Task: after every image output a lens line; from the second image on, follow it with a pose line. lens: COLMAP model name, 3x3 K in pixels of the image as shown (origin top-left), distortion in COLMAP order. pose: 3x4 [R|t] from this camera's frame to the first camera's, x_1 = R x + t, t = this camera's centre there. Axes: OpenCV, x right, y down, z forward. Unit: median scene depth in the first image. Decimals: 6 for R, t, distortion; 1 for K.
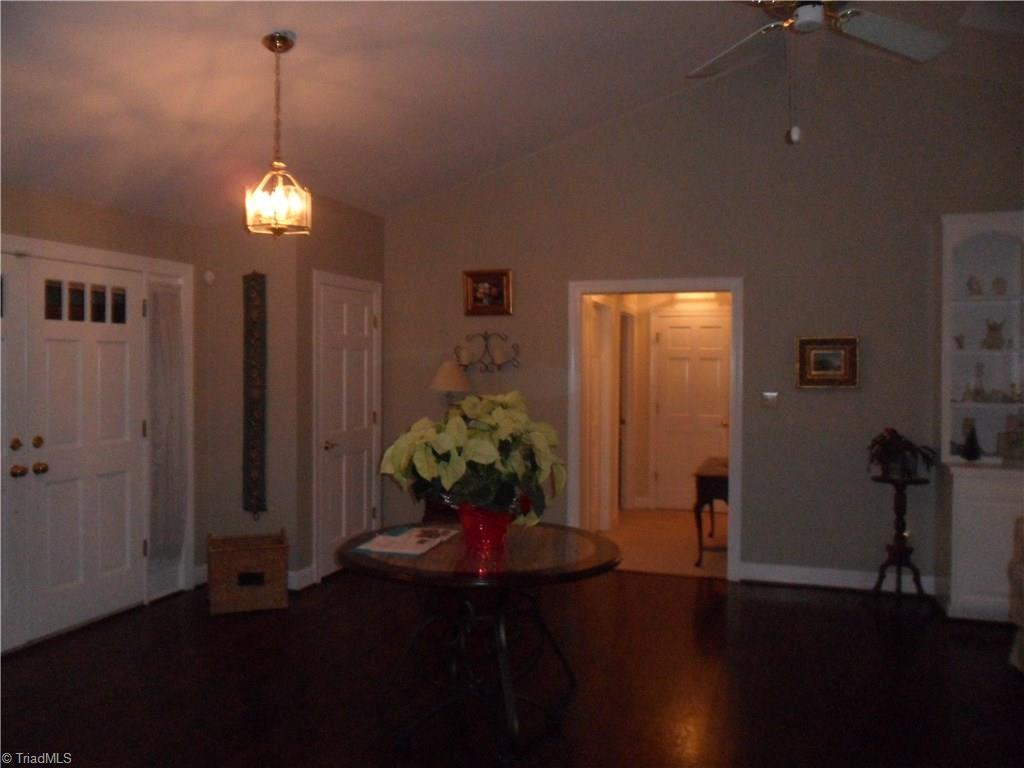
lens RADIAL K [[848.9, 0, 512.0], [0, 848.9, 384.0], [0, 0, 1]] dist [-0.000876, 0.001270]
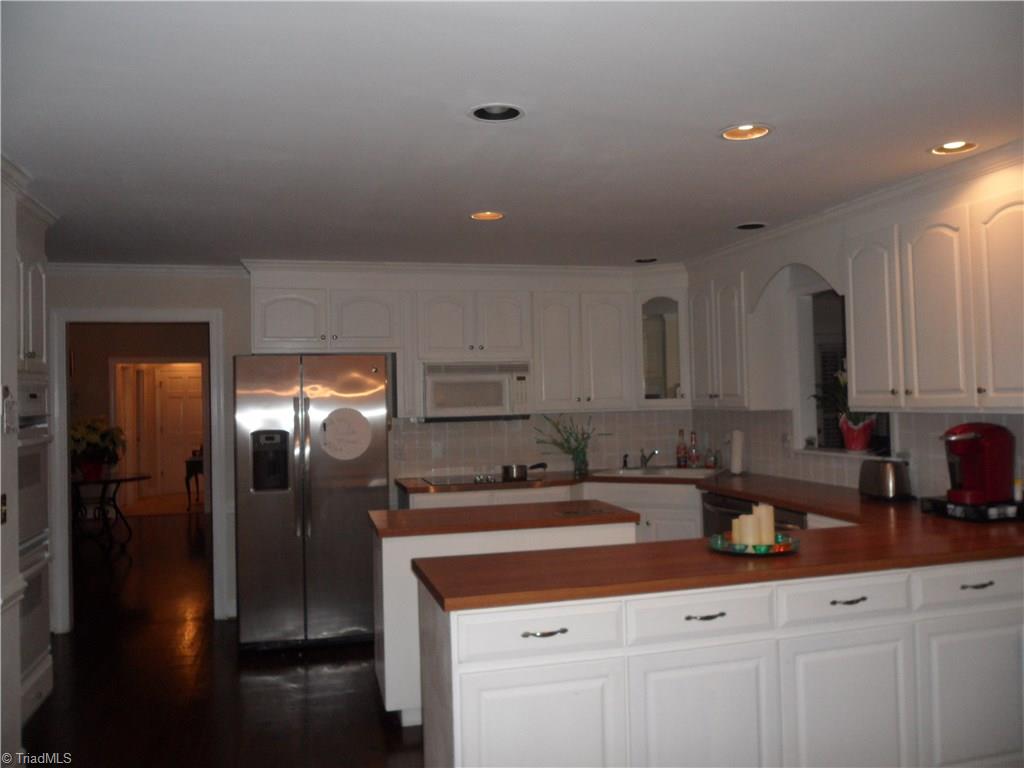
lens RADIAL K [[848.9, 0, 512.0], [0, 848.9, 384.0], [0, 0, 1]] dist [-0.000876, 0.001270]
pose [[0.843904, -0.021670, 0.536057, -0.225840], [0.041407, 0.998834, -0.024808, 0.019971], [-0.534894, 0.043133, 0.843817, -1.247865]]
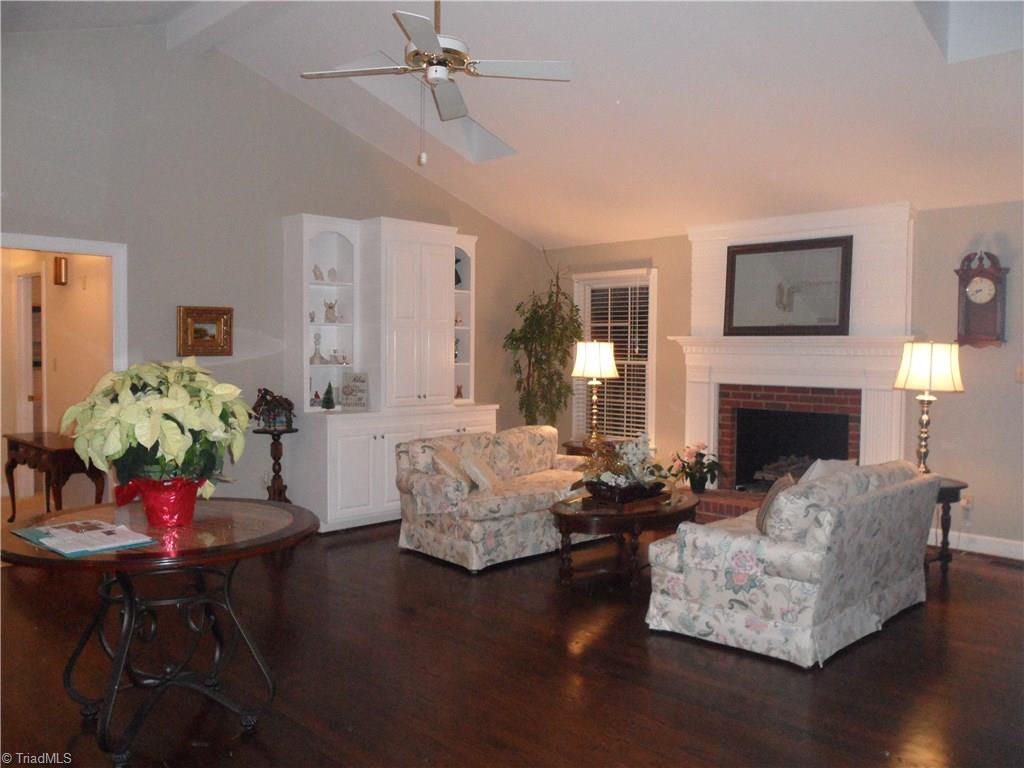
lens RADIAL K [[848.9, 0, 512.0], [0, 848.9, 384.0], [0, 0, 1]] dist [-0.000876, 0.001270]
pose [[0.452218, -0.038716, 0.891067, -0.464243], [0.006843, 0.999179, 0.039941, 0.001932], [-0.891881, -0.011965, 0.452111, 0.159946]]
